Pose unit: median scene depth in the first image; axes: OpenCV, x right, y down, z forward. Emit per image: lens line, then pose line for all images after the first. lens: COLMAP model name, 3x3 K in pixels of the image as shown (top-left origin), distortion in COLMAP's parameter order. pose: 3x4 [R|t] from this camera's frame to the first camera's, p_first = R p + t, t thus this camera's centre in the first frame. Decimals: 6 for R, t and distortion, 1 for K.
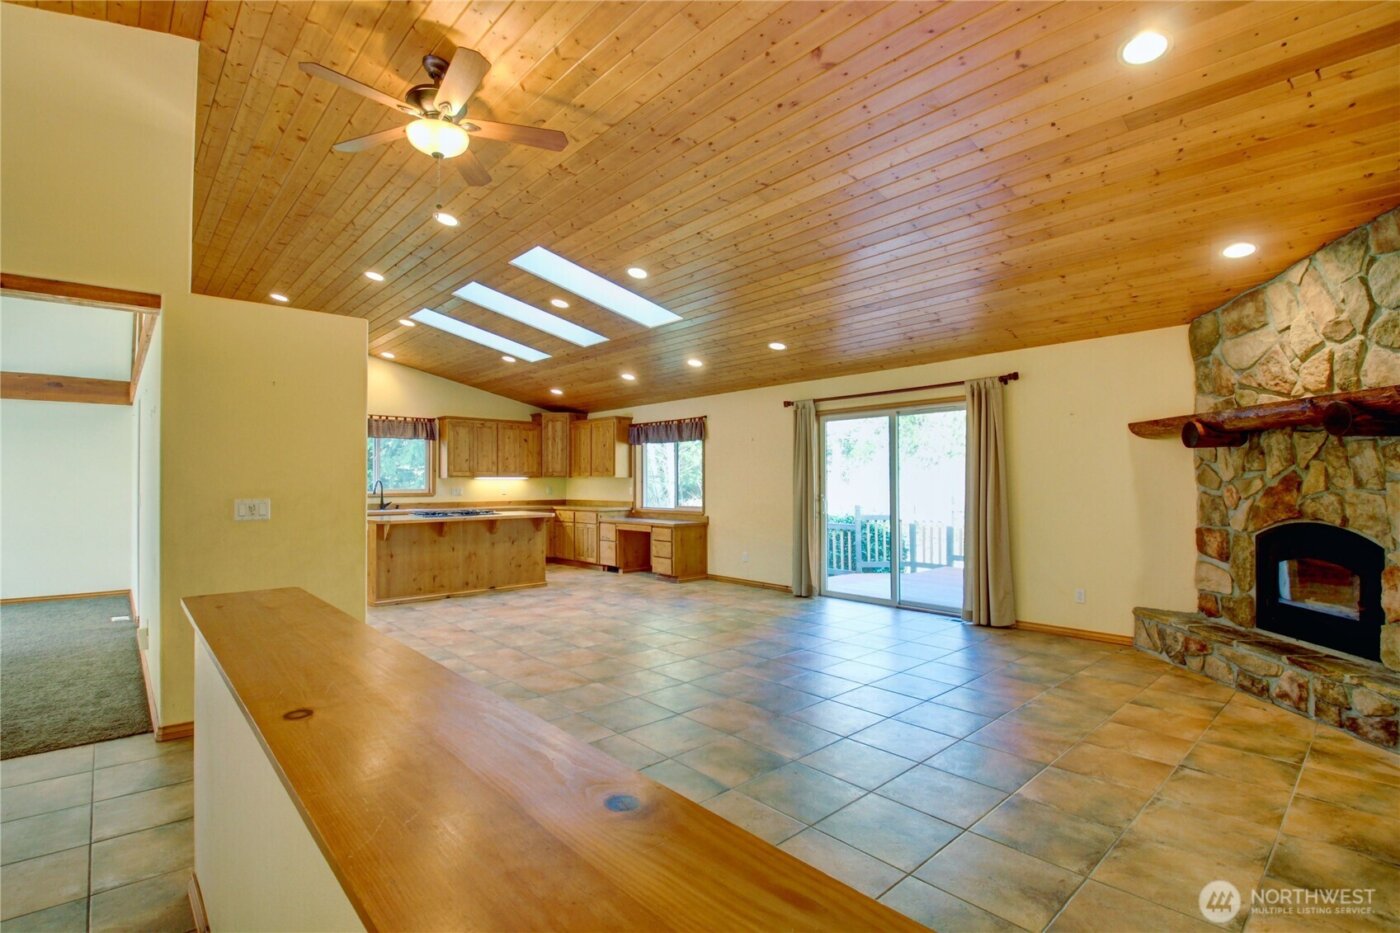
lens RADIAL K [[644.6, 0, 701.5], [0, 644.6, 467.0], [0, 0, 1]] dist [-0.005369, -0.001667]
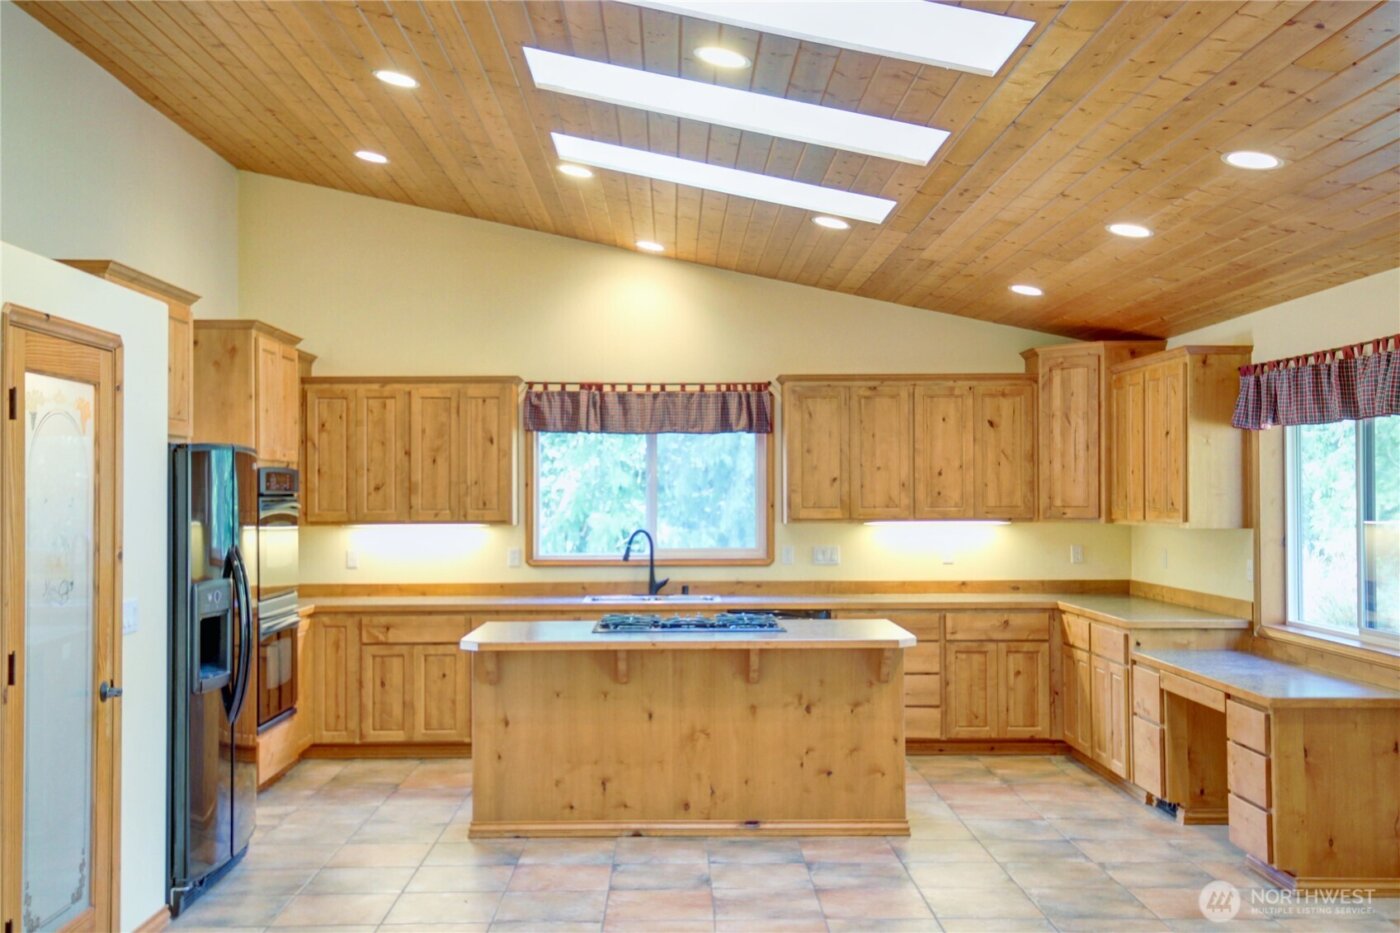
lens RADIAL K [[1466.9, 0, 692.8], [0, 1466.9, 468.1], [0, 0, 1]] dist [0.074420, 0.000000]
pose [[0.738126, -0.012415, -0.674549, 0.196773], [0.019642, 0.999802, 0.003092, -0.022872], [0.674377, -0.015531, 0.738224, 0.260157]]
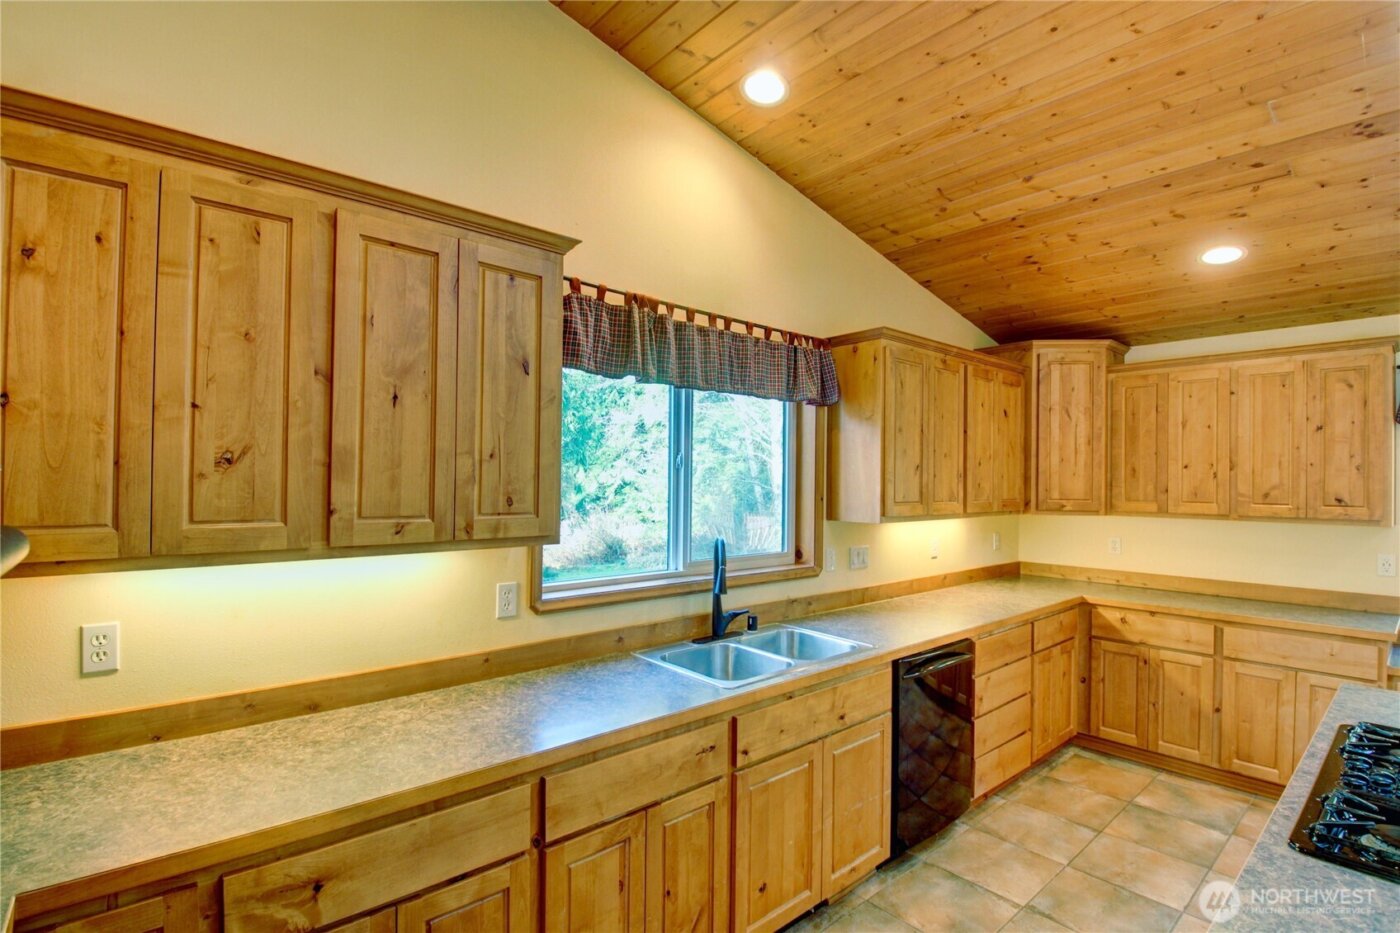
lens RADIAL K [[644.6, 0, 693.4], [0, 644.6, 476.0], [0, 0, 1]] dist [-0.005369, -0.001667]
pose [[0.998521, 0.009481, -0.053533, -0.466398], [-0.008585, 0.999820, 0.016948, -0.010995], [0.053684, -0.016463, 0.998422, 0.673657]]
